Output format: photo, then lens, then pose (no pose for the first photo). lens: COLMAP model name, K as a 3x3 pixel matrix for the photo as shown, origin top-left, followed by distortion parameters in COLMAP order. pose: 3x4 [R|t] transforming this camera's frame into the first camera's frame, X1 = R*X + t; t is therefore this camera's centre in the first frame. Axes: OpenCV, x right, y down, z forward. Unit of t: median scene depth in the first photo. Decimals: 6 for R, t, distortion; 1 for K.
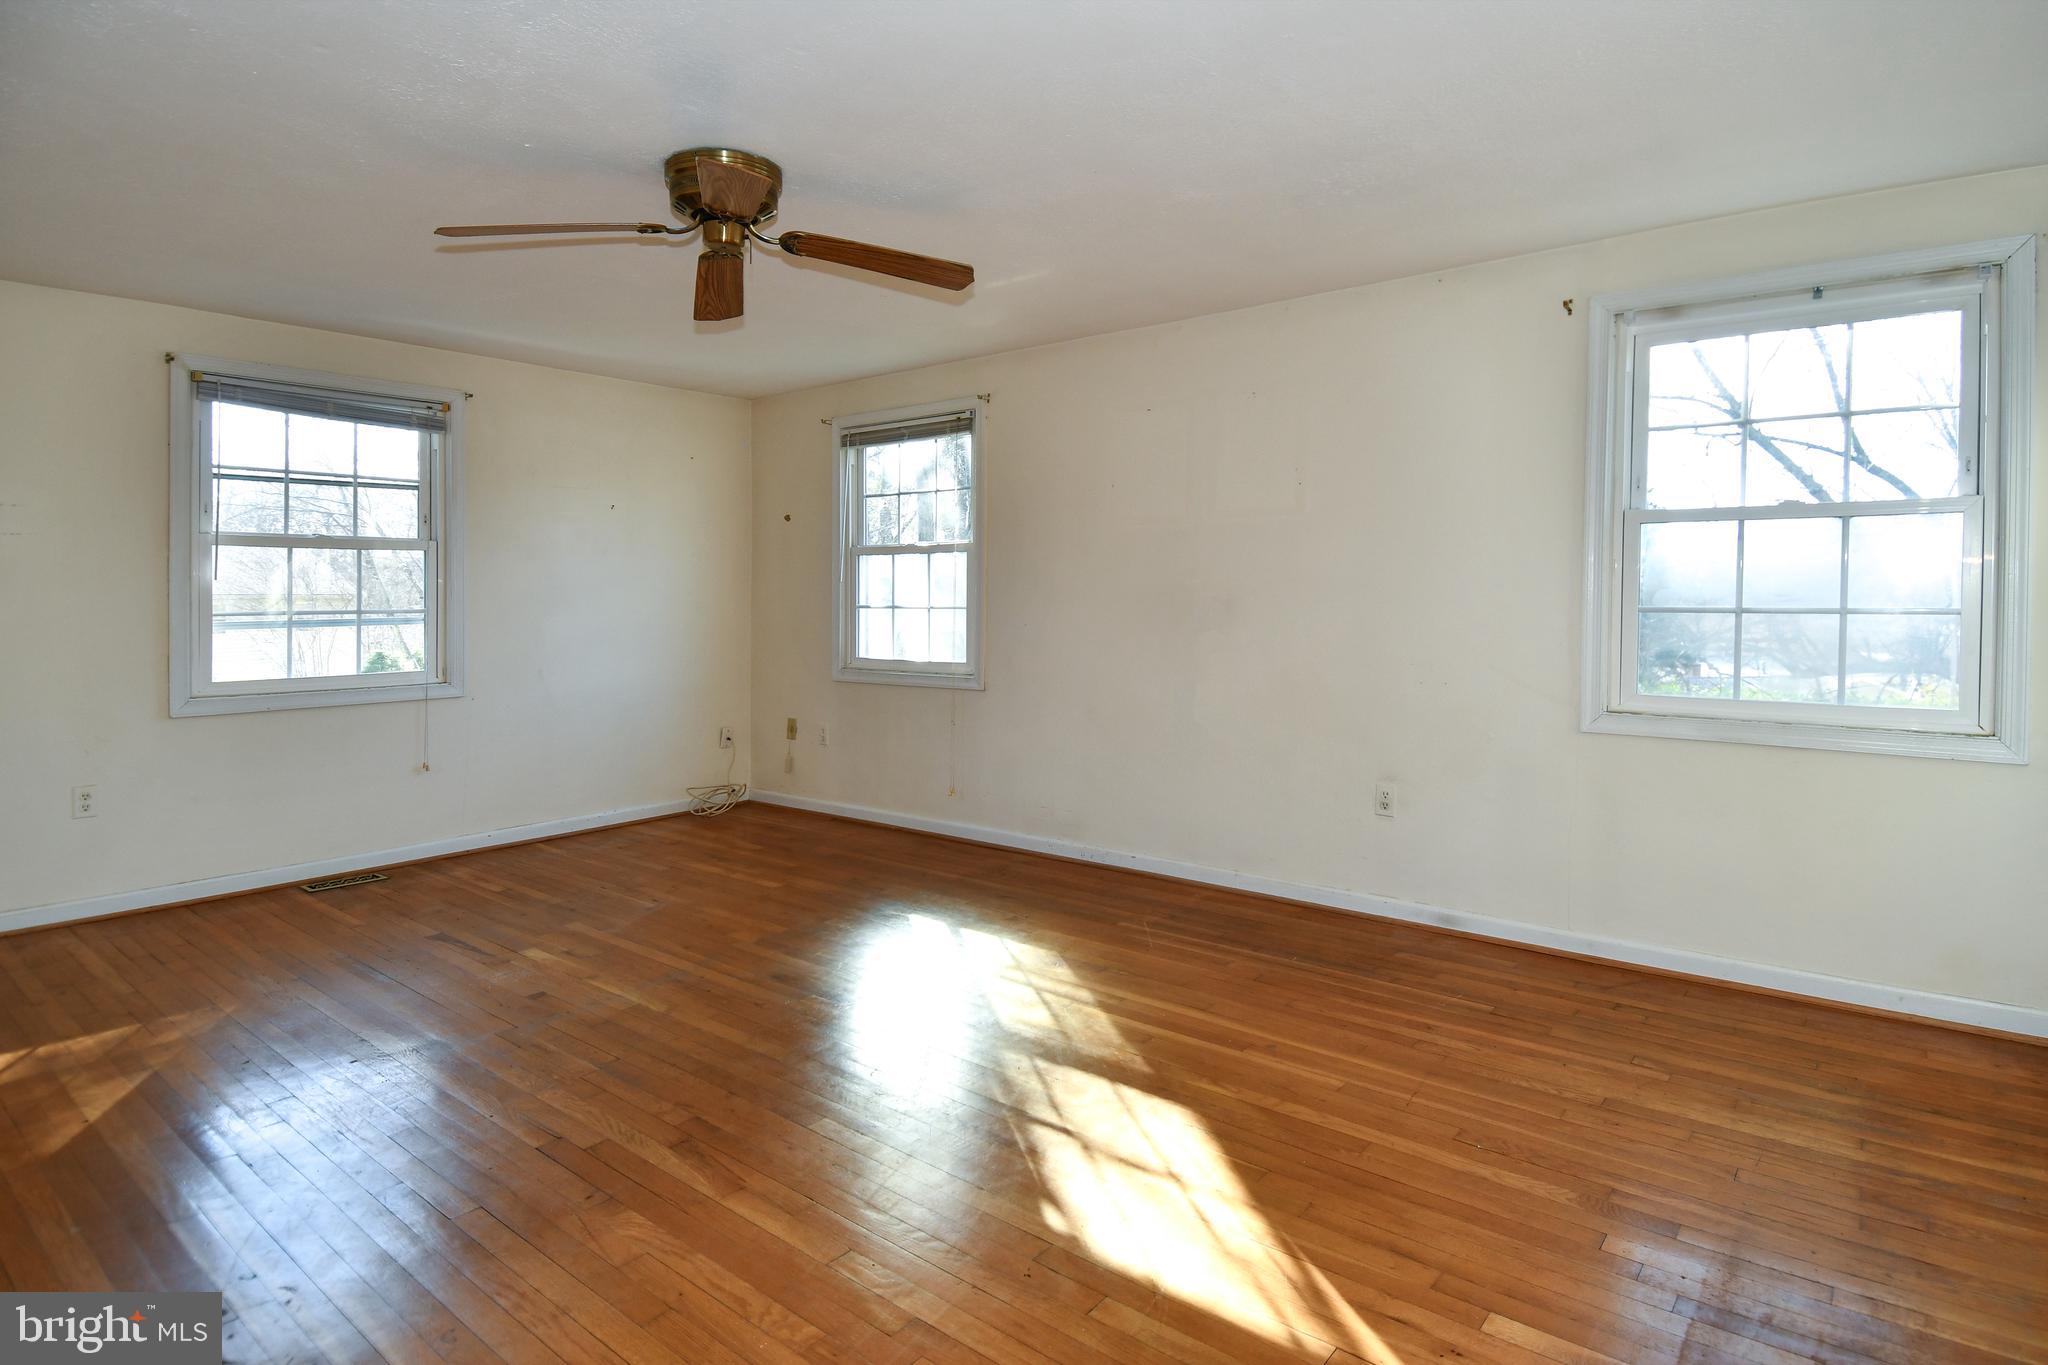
lens RADIAL K [[1077.3, 0, 1092.9], [0, 1077.3, 604.7], [0, 0, 1]] dist [0.043298, -0.027875]
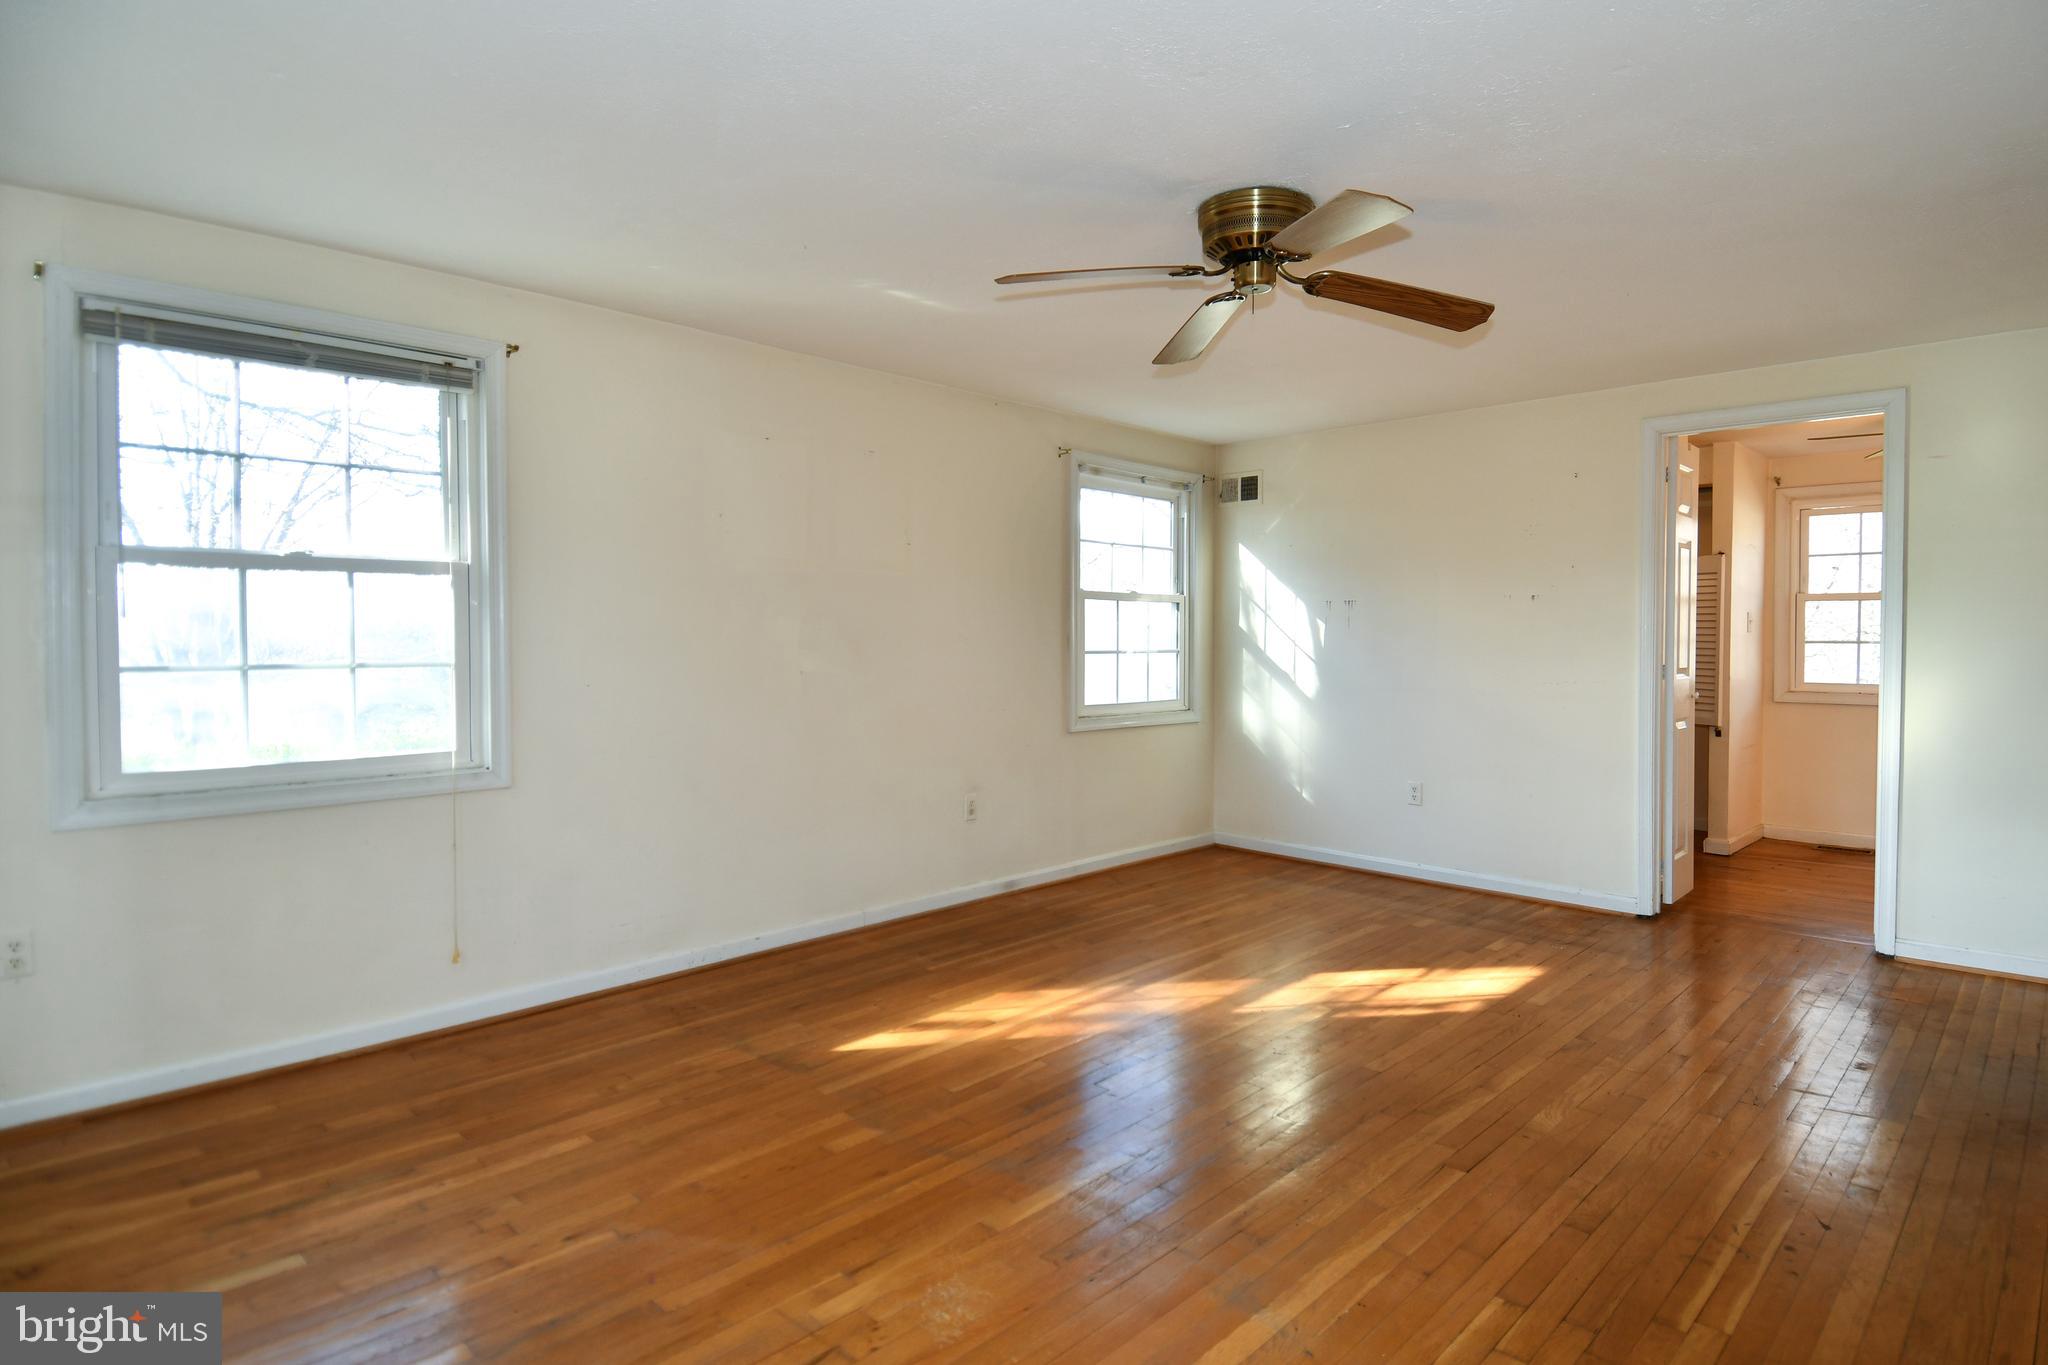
lens RADIAL K [[1082.3, 0, 1024.0], [0, 1082.3, 682.5], [0, 0, 1]] dist [-0.010357, -0.000847]
pose [[0.118209, -0.034773, 0.992380, -0.817882], [0.012320, 0.999361, 0.033550, -0.004367], [-0.992912, 0.008260, 0.118561, 0.676799]]
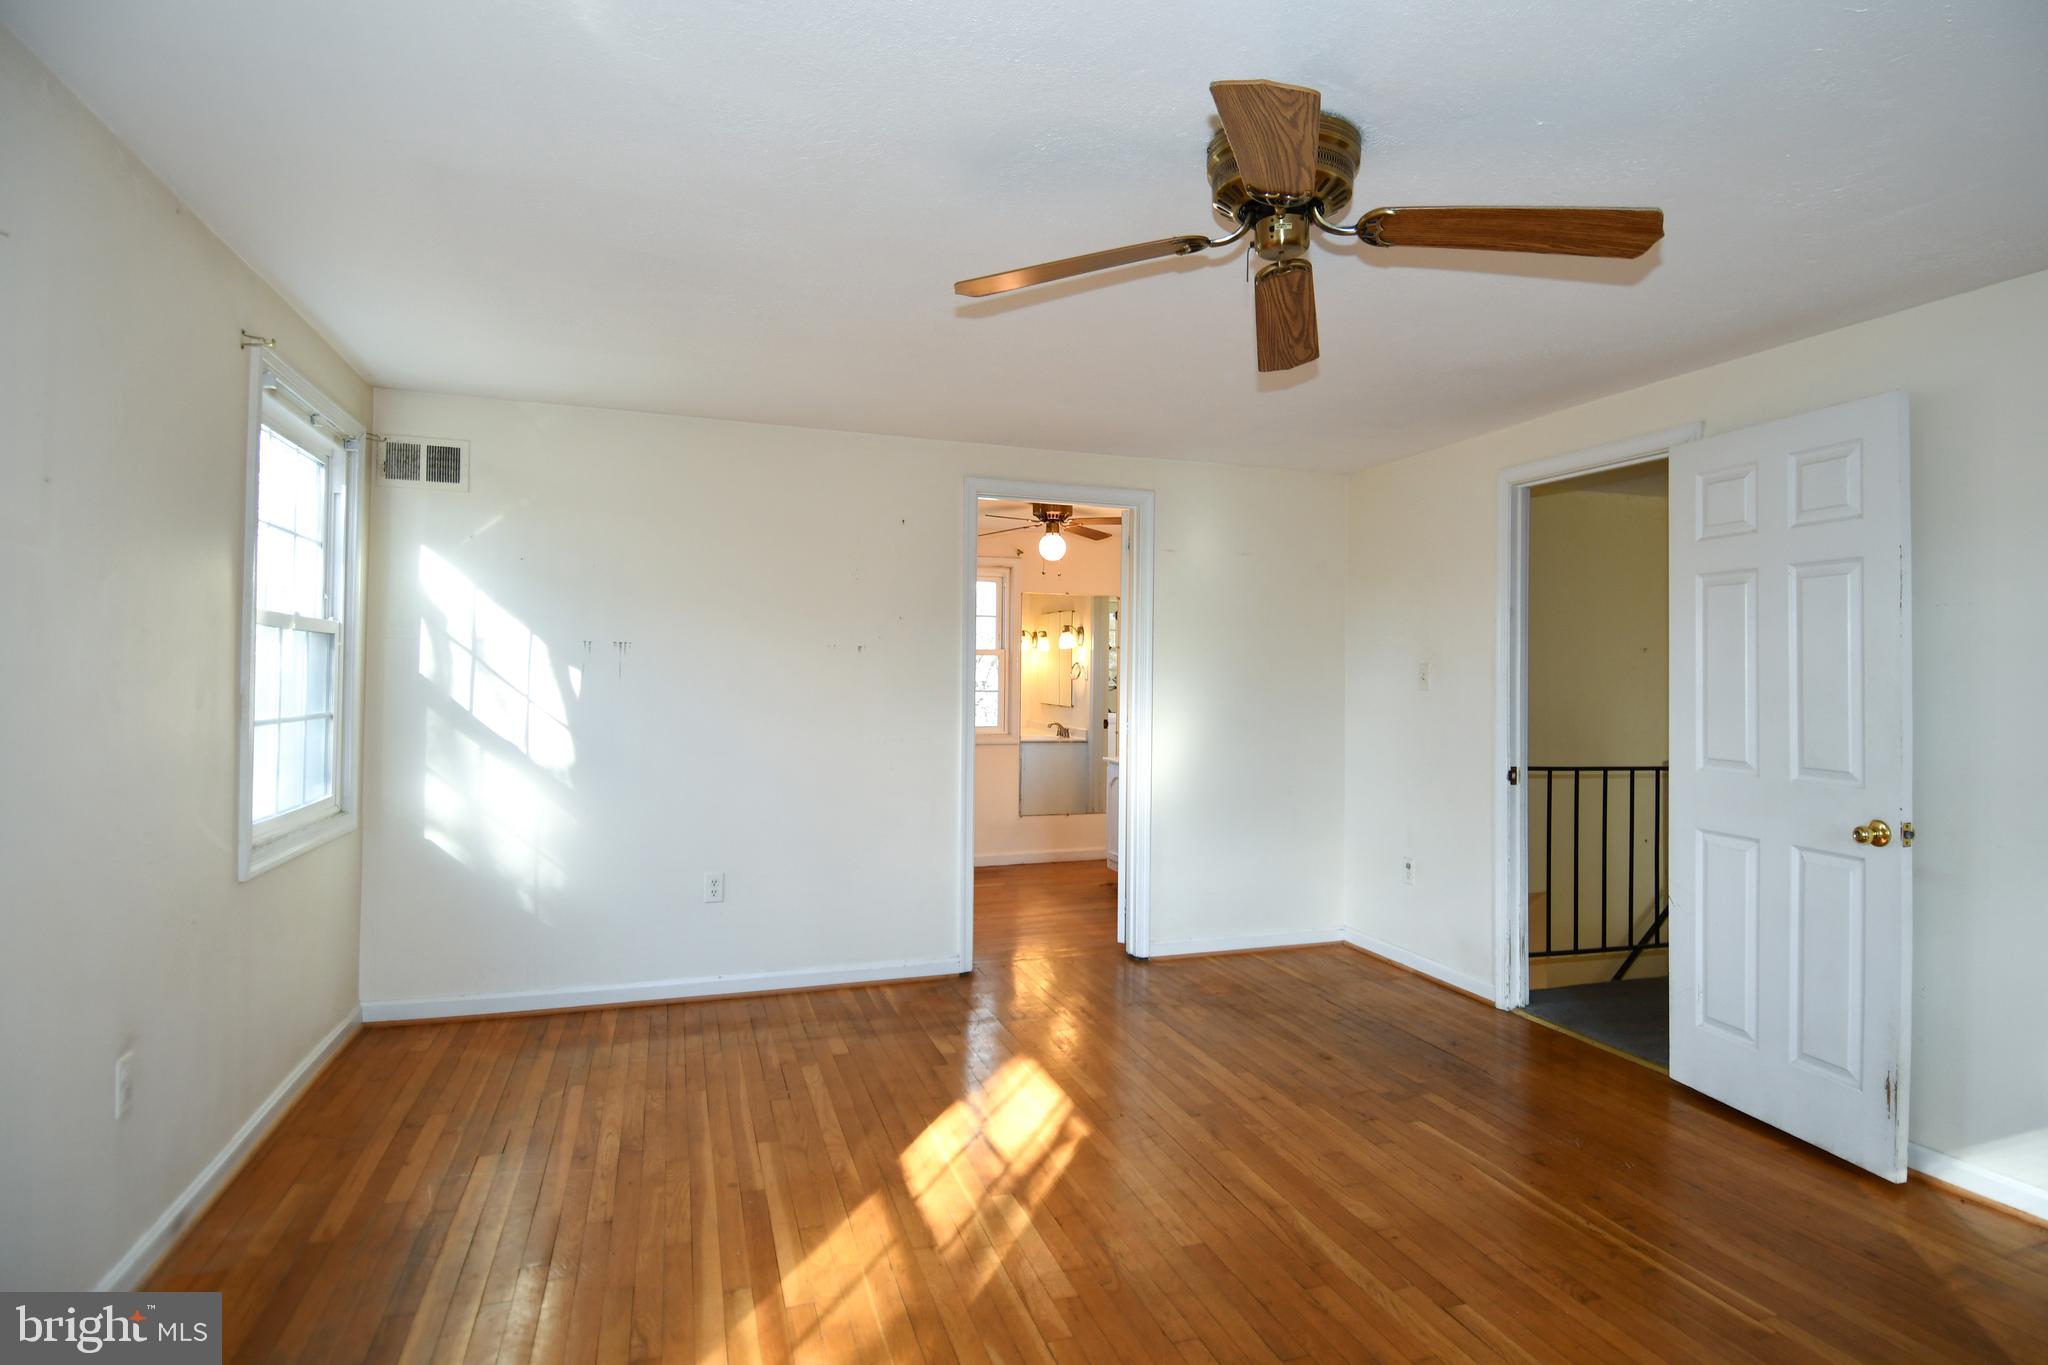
lens RADIAL K [[1114.1, 0, 1112.8], [0, 1114.1, 652.9], [0, 0, 1]] dist [0.032170, -0.000929]
pose [[-0.857955, 0.004271, 0.513707, -0.396325], [-0.003062, 0.999905, -0.013426, -0.030804], [-0.513716, -0.013092, -0.857861, 1.056137]]
